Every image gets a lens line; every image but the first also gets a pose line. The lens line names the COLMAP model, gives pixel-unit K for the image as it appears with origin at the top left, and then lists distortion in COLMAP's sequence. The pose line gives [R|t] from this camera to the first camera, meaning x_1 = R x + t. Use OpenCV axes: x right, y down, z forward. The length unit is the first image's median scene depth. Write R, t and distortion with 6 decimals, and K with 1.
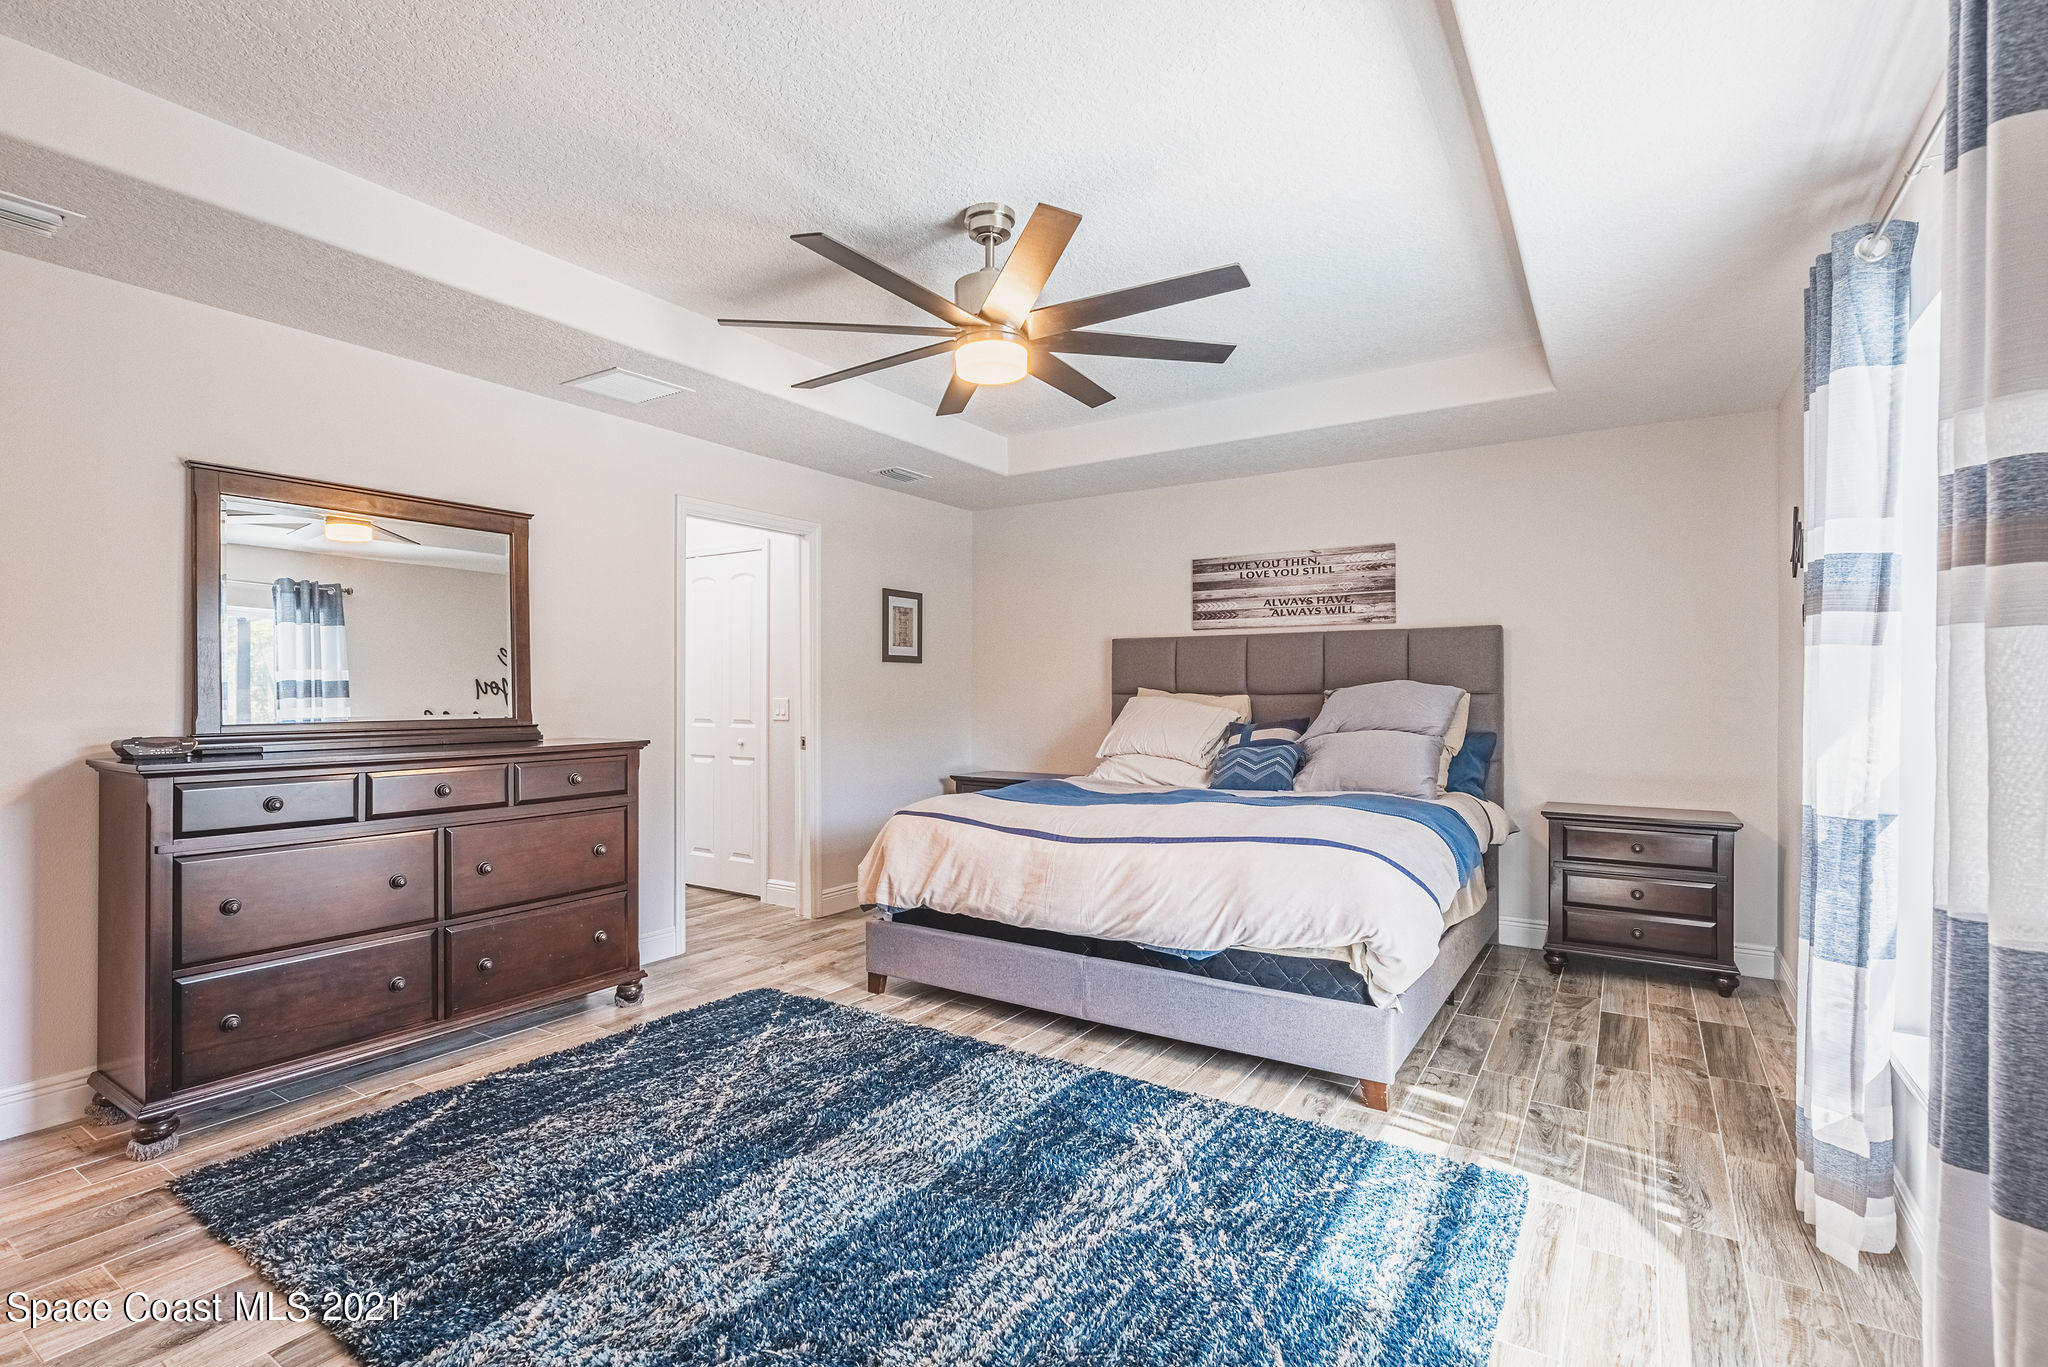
lens RADIAL K [[945.1, 0, 1026.3], [0, 945.1, 689.6], [0, 0, 1]] dist [-0.001951, 0.000367]
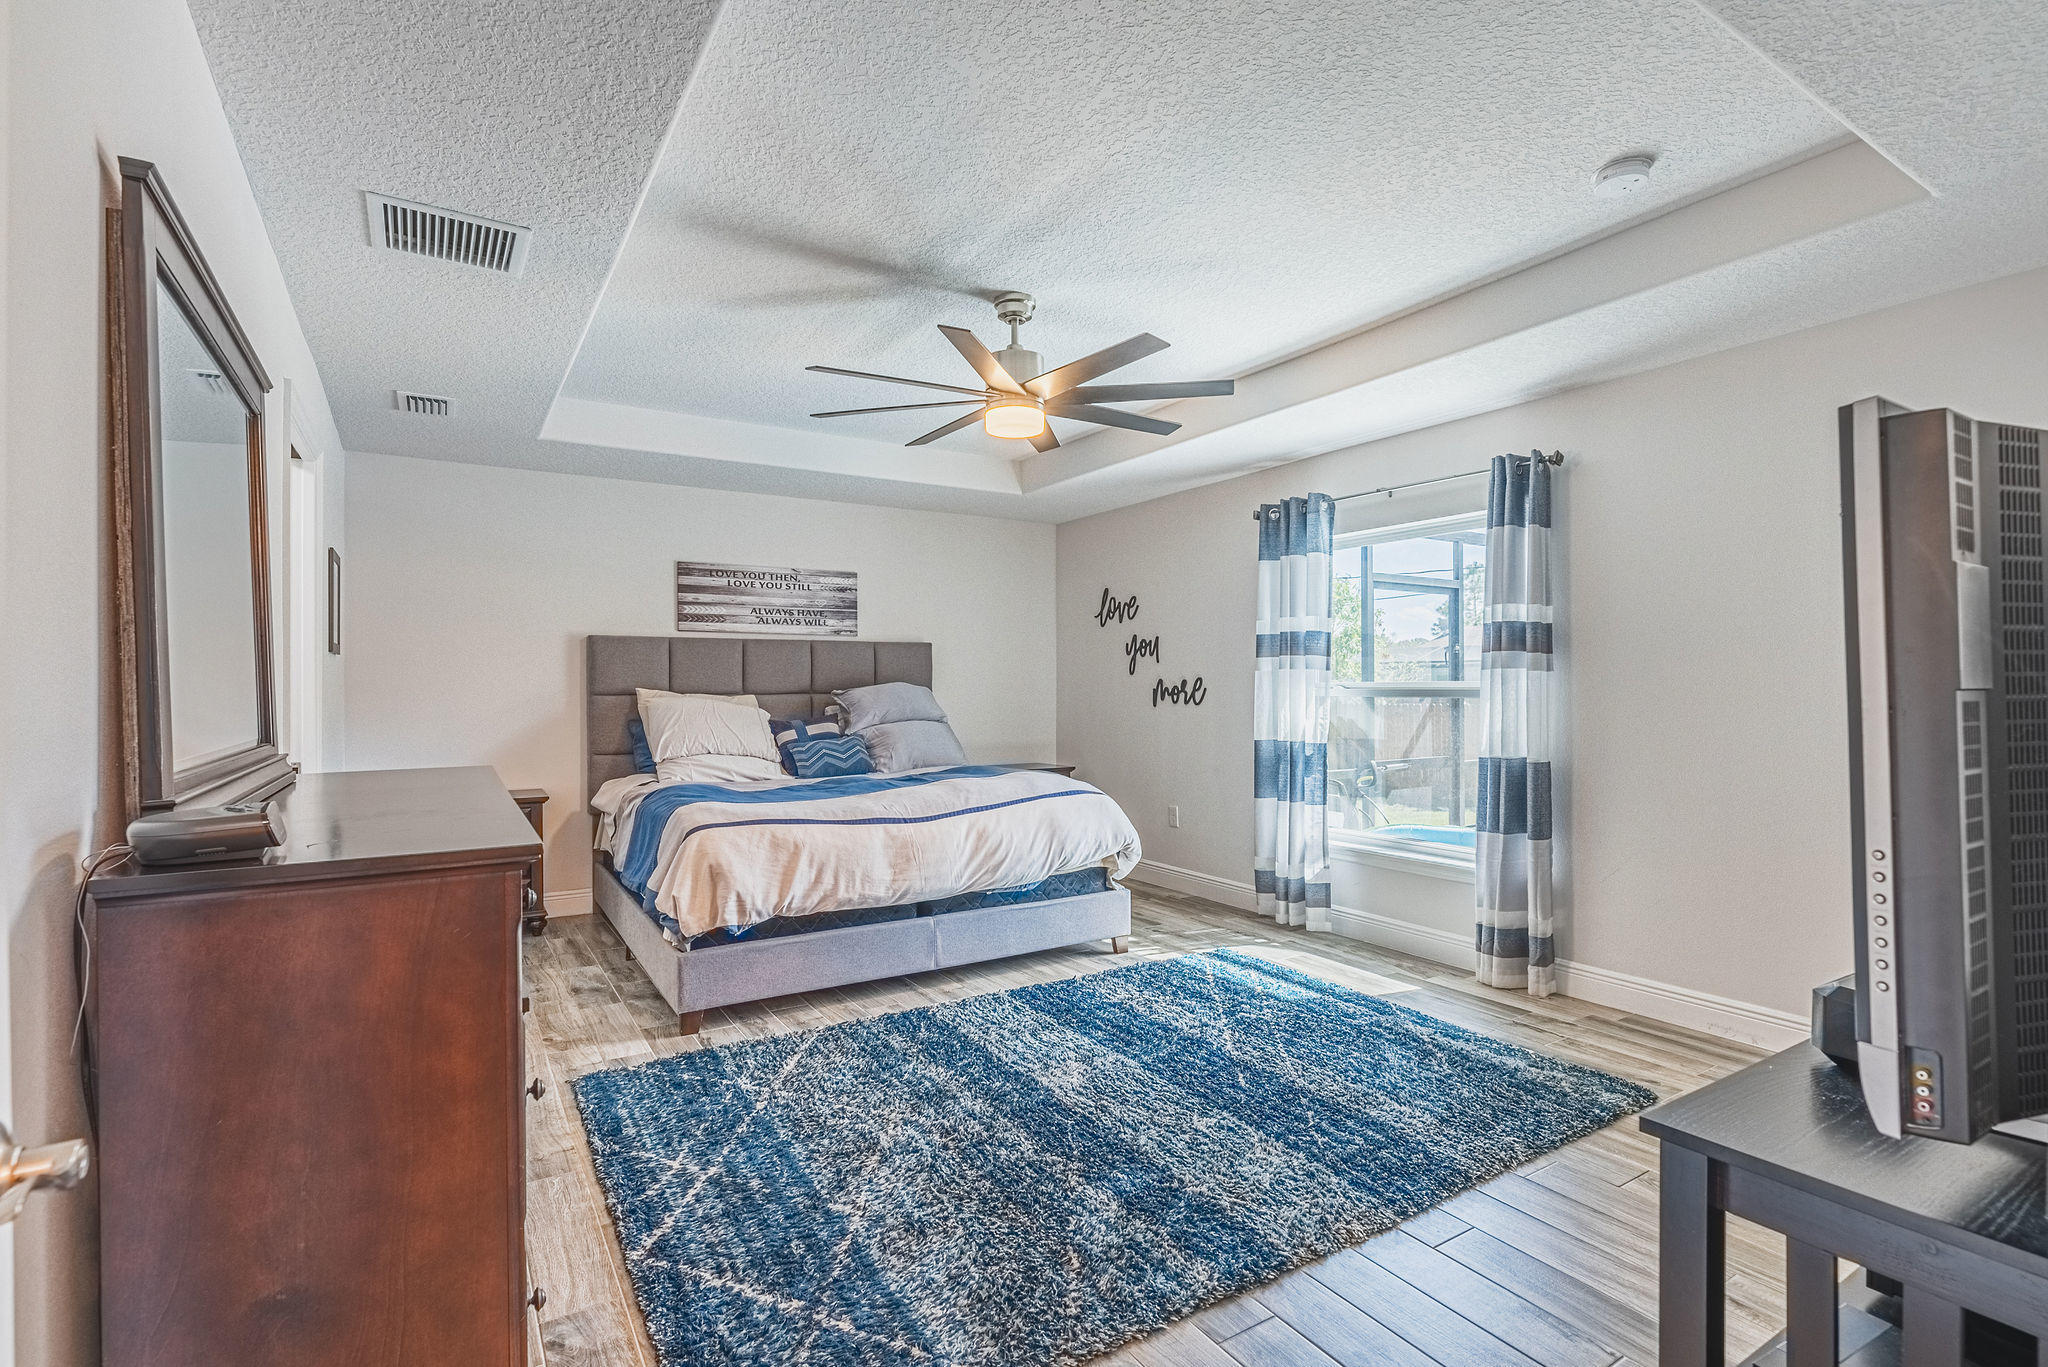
lens RADIAL K [[945.1, 0, 1015.1], [0, 945.1, 691.0], [0, 0, 1]] dist [-0.001951, 0.000367]
pose [[0.431426, -0.004594, 0.902137, -0.870156], [0.001701, 0.999989, 0.004279, -0.004139], [-0.902147, -0.000311, 0.431429, 0.361238]]
